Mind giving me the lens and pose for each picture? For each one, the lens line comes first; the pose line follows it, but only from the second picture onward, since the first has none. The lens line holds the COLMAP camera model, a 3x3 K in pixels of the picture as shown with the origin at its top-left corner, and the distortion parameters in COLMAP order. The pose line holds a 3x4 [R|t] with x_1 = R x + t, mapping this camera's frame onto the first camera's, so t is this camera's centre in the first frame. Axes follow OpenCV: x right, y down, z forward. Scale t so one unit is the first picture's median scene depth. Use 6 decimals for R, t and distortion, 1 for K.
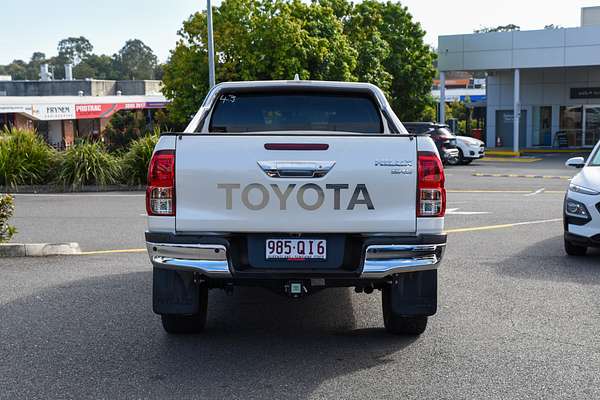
lens RADIAL K [[910.7, 0, 297.5], [0, 910.7, 199.3], [0, 0, 1]] dist [0.156342, 0.000000]
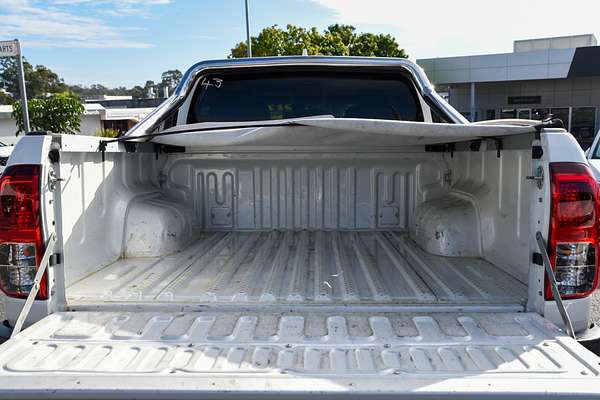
lens RADIAL K [[583.8, 0, 299.3], [0, 583.8, 202.4], [0, 0, 1]] dist [0.007026, 0.000000]
pose [[0.999433, -0.007938, -0.032715, 0.002474], [0.009557, 0.998722, 0.049631, -0.007889], [0.032279, -0.049916, 0.998232, 0.117397]]
